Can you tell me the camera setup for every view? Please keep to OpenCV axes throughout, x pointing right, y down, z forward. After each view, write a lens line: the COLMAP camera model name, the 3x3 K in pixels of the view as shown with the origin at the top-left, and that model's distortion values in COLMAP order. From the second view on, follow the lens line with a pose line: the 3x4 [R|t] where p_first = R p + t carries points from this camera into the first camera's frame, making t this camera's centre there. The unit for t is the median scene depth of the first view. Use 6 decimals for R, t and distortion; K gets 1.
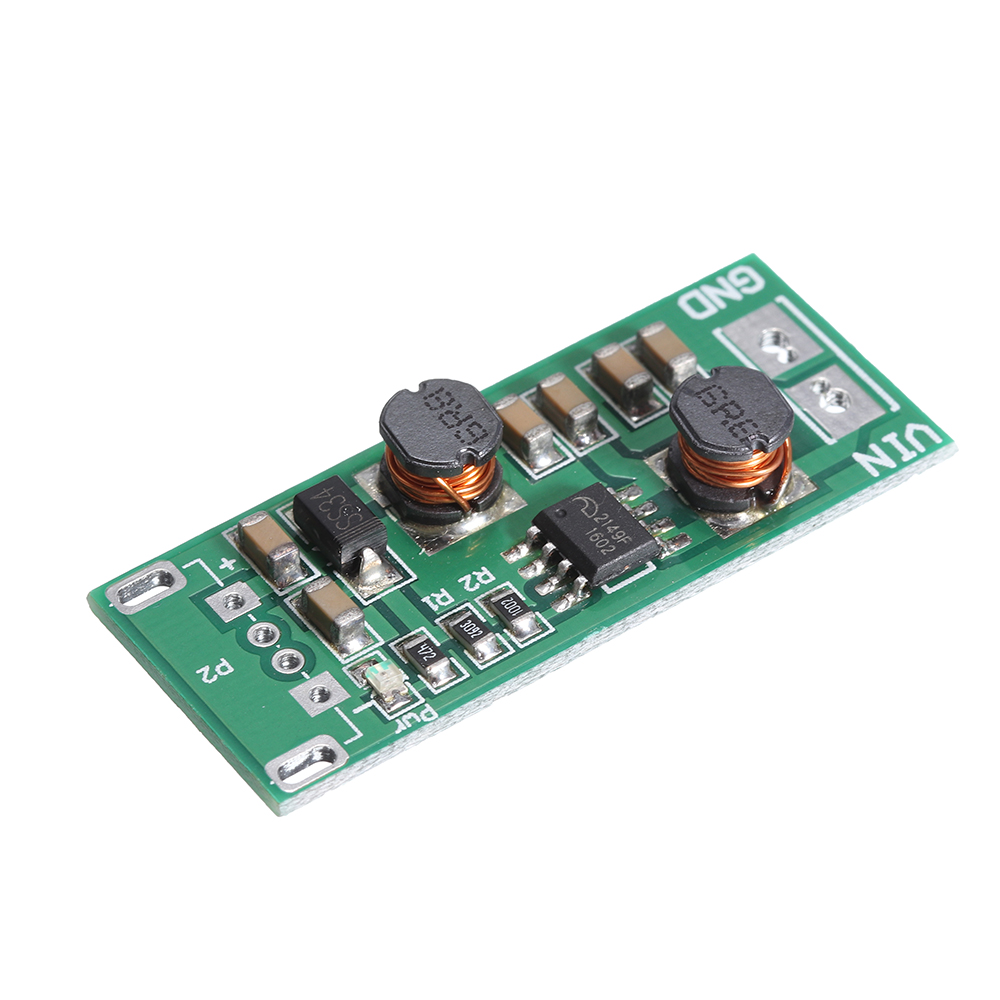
lens RADIAL K [[5931.7, 0, 500.7], [0, 5931.7, 501.0], [0, 0, 1]] dist [-0.359224, 0.000000]
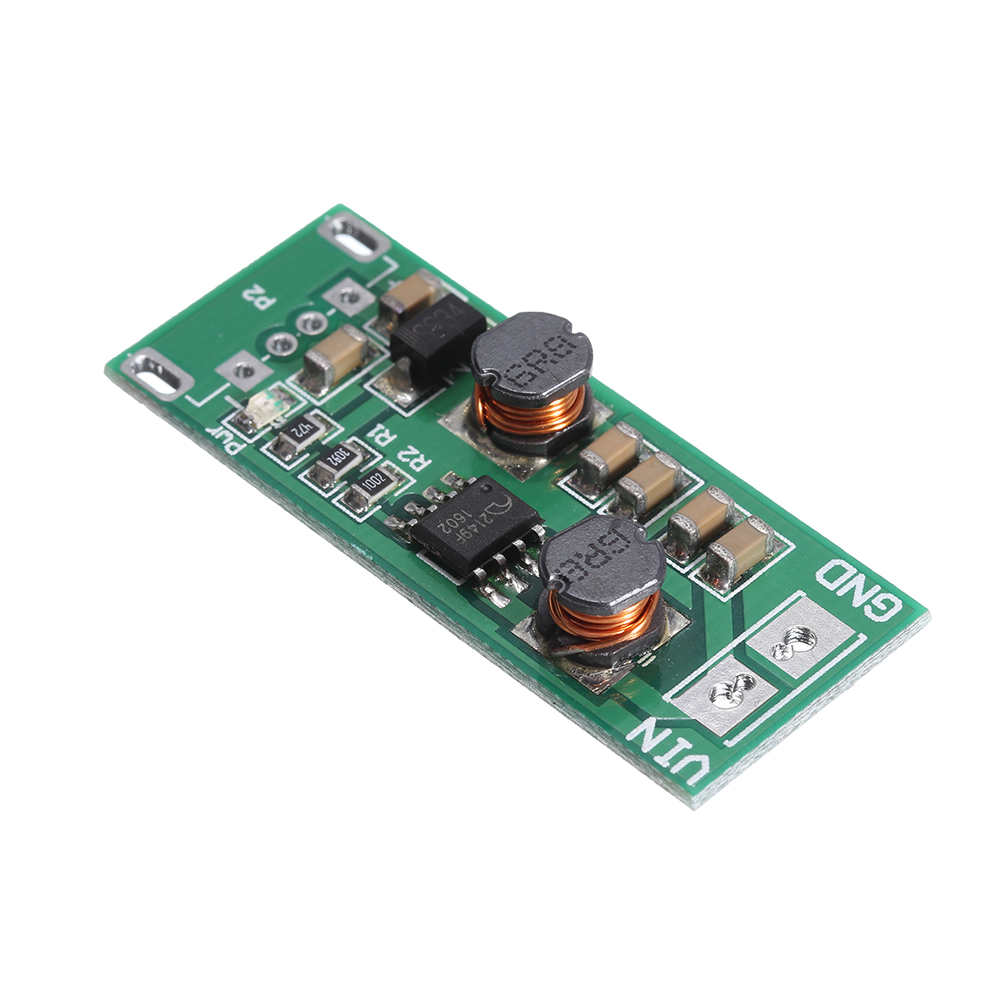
lens RADIAL K [[5931.7, 0, 499.9], [0, 5931.7, 499.9], [0, 0, 1]] dist [-0.359224, 0.000000]
pose [[0.174839, 0.721176, -0.670326, 0.685661], [-0.719034, 0.558615, 0.413447, -0.414059], [0.672623, 0.409701, 0.616218, 0.385510]]
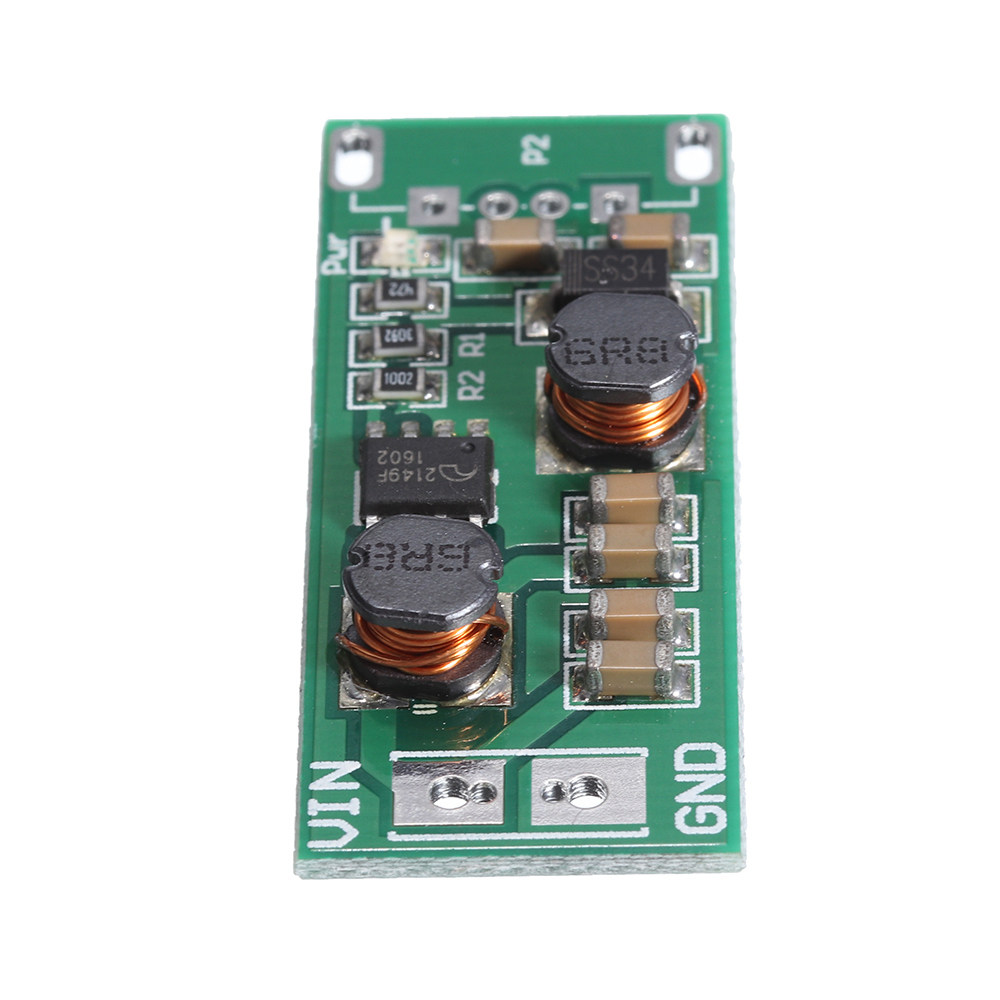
lens RADIAL K [[7308.4, 0, 502.6], [0, 7308.4, 498.6], [0, 0, 1]] dist [-0.817258, 0.000000]
pose [[-0.587477, 0.598213, -0.544988, 0.552276], [-0.565179, 0.178691, 0.805384, -0.798558], [0.579175, 0.781160, 0.233120, 0.779287]]
